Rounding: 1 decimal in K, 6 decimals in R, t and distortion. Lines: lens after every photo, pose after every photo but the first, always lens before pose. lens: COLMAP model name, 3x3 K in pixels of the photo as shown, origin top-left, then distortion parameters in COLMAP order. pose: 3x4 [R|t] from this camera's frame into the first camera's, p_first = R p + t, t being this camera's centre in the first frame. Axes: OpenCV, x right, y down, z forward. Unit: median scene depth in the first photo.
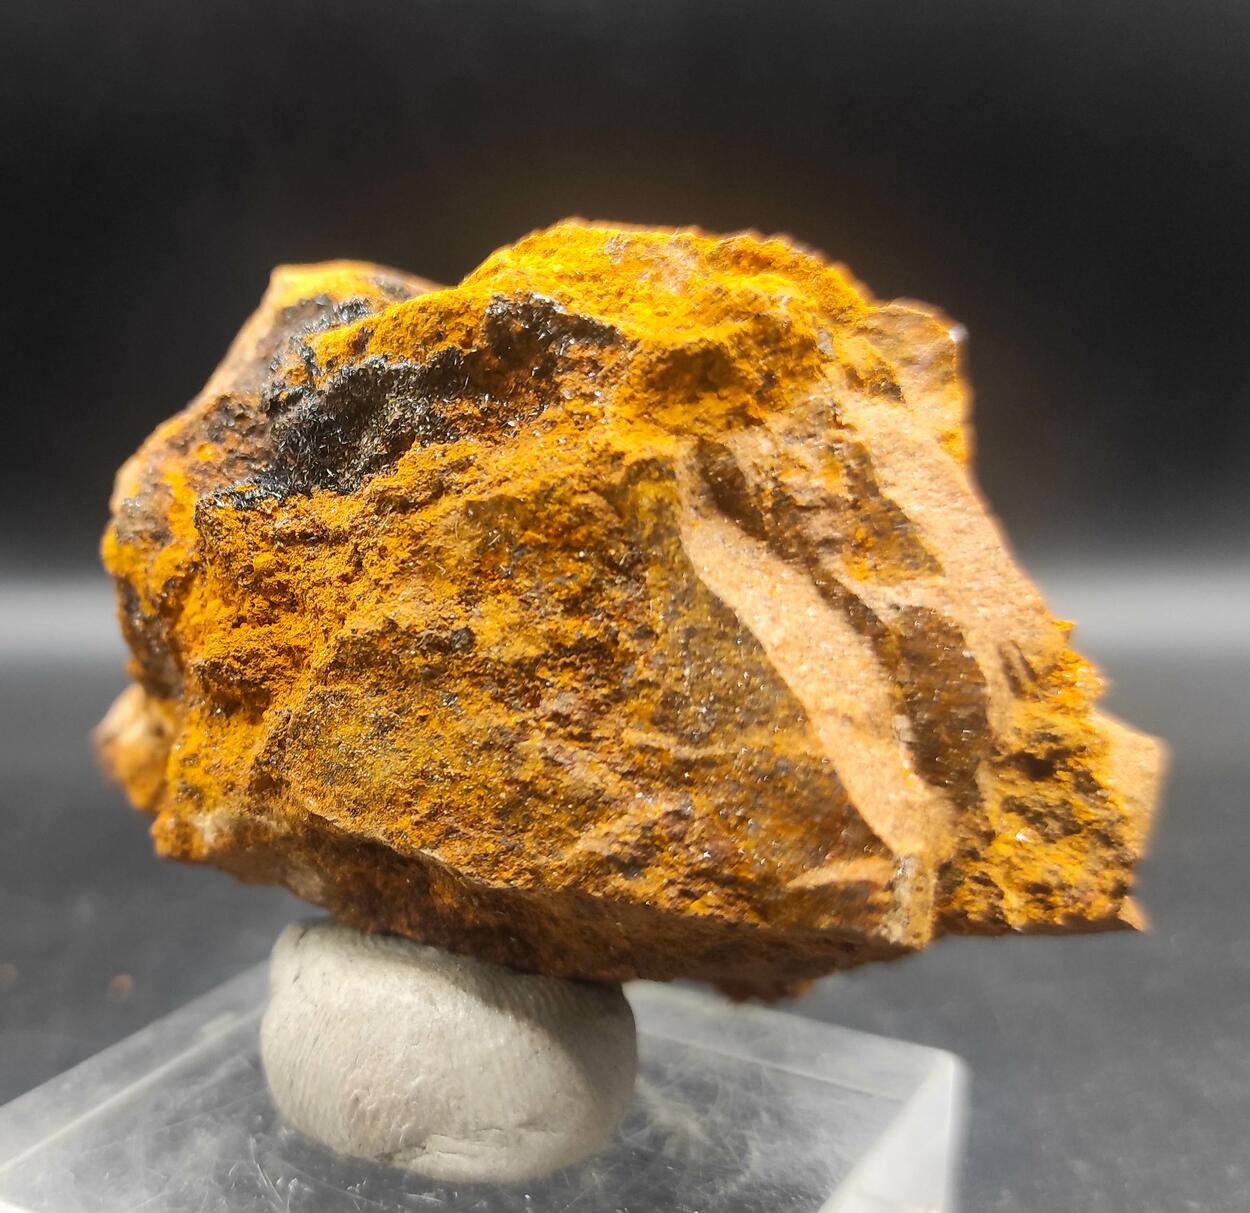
lens RADIAL K [[1116.4, 0, 624.5], [0, 1116.4, 609.8], [0, 0, 1]] dist [0.008419, 0.001097]
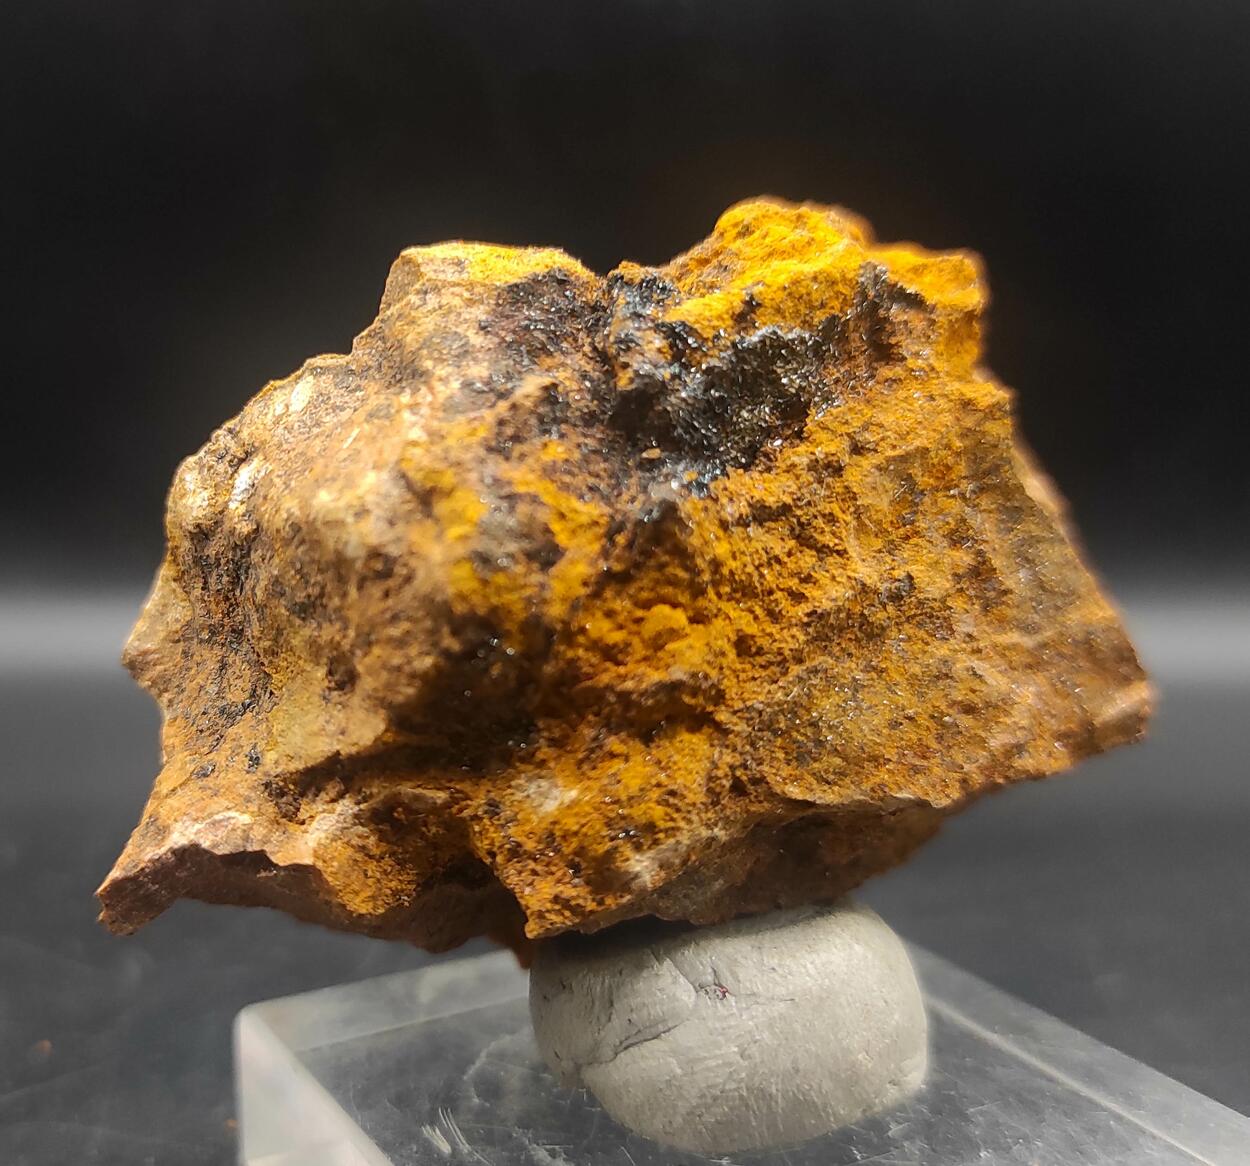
lens RADIAL K [[1028.8, 0, 624.3], [0, 1028.8, 579.4], [0, 0, 1]] dist [-0.004251, -0.000075]
pose [[0.751970, -0.187987, 0.631825, -0.956221], [0.200344, 0.978311, 0.052637, -0.084117], [-0.628016, 0.087001, 0.773322, 0.406448]]
